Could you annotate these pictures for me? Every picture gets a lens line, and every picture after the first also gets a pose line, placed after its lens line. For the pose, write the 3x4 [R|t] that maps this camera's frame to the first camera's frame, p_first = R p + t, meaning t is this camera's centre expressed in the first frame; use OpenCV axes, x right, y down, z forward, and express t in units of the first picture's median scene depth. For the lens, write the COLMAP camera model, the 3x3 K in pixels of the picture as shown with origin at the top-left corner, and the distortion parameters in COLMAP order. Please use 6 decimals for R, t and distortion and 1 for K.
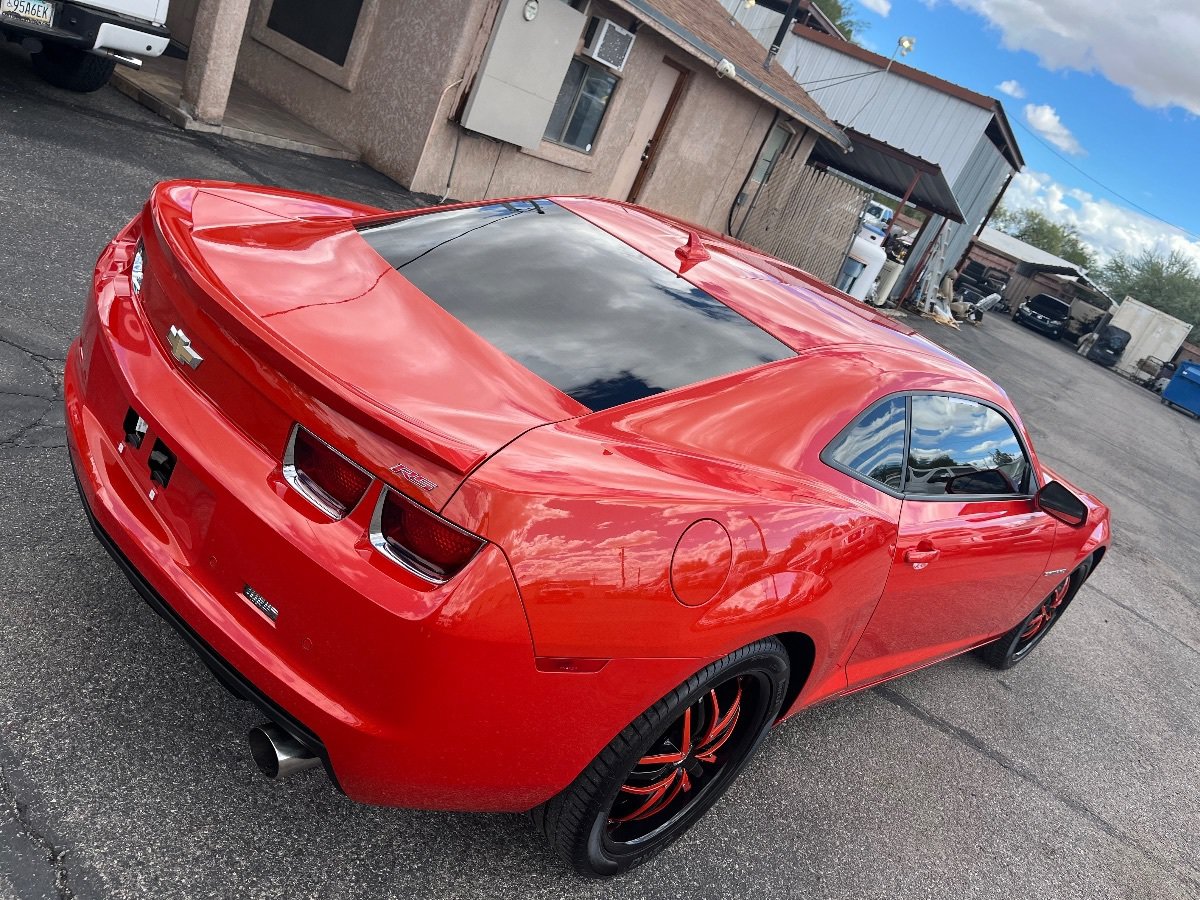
lens RADIAL K [[923.5, 0, 609.0], [0, 923.5, 448.0], [0, 0, 1]] dist [0.082469, -0.126996]
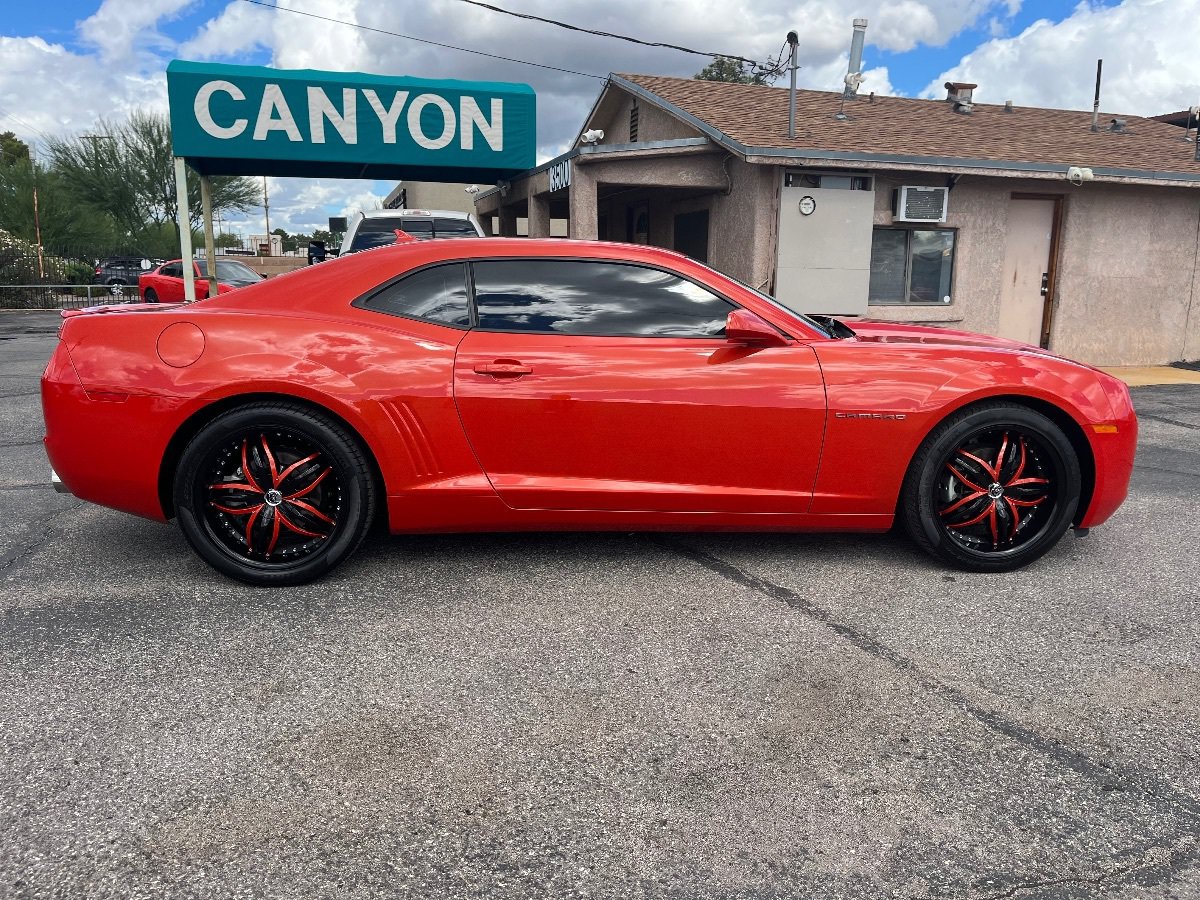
lens RADIAL K [[924.9, 0, 613.4], [0, 924.9, 452.9], [0, 0, 1]] dist [0.066727, -0.101290]
pose [[0.712070, -0.272417, -0.647106, 0.408089], [0.042222, 0.936606, -0.347831, 0.221963], [0.700838, 0.220358, 0.678431, 0.084859]]
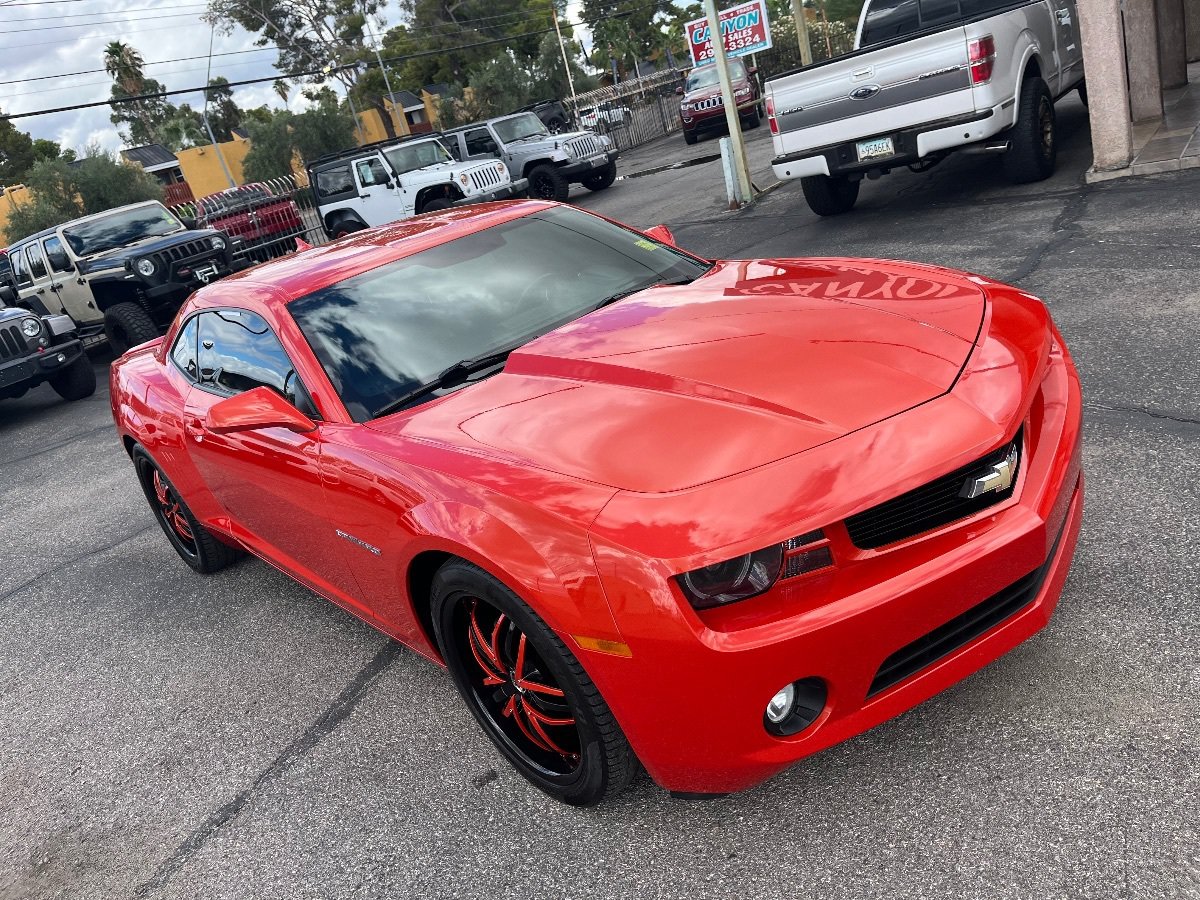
lens RADIAL K [[927.3, 0, 600.0], [0, 927.3, 450.0], [0, 0, 1]] dist [0.085058, -0.114292]
pose [[-0.146608, -0.021699, -0.988957, 0.518987], [-0.157087, 0.987583, 0.001619, 0.016904], [0.976642, 0.155590, -0.148196, 0.579531]]
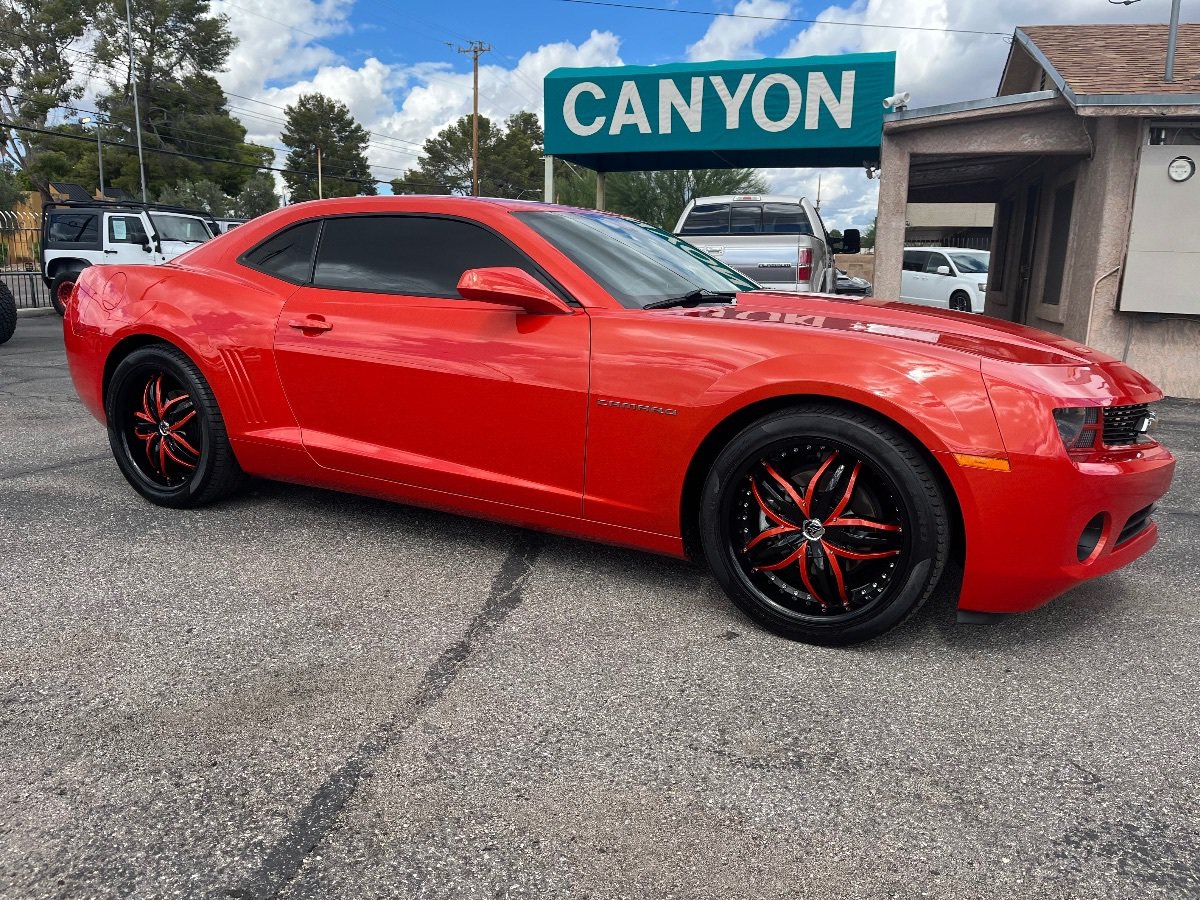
lens RADIAL K [[927.3, 0, 600.0], [0, 927.3, 450.0], [0, 0, 1]] dist [0.085058, -0.114292]
pose [[0.270430, -0.212501, -0.938995, 0.532821], [-0.266765, 0.920606, -0.285168, 0.176436], [0.925043, 0.327609, 0.192272, 0.385123]]
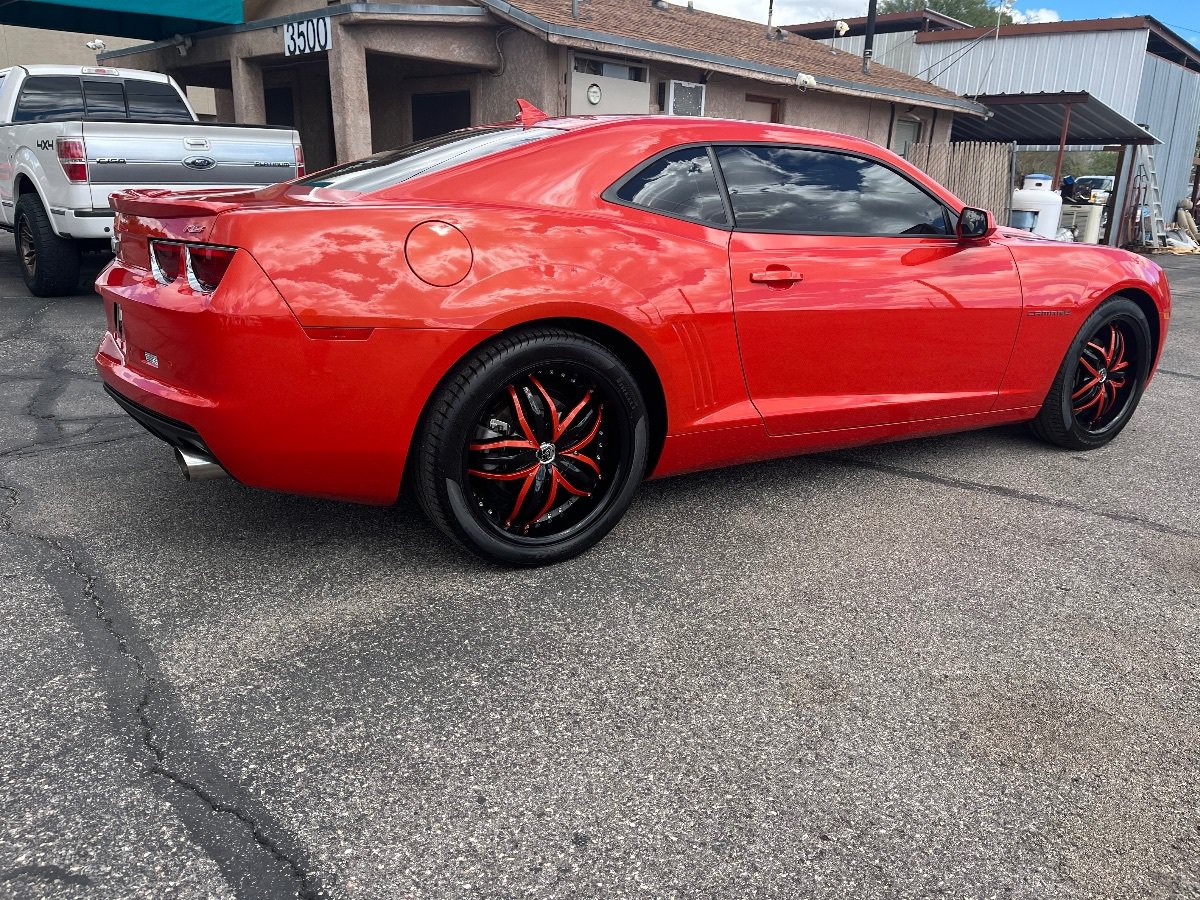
lens RADIAL K [[918.0, 0, 620.8], [0, 918.0, 451.6], [0, 0, 1]] dist [0.089268, -0.133824]
pose [[0.911971, -0.294676, -0.285439, 0.137447], [0.253482, 0.951794, -0.172726, 0.149940], [0.322578, 0.085167, 0.942704, -0.029046]]
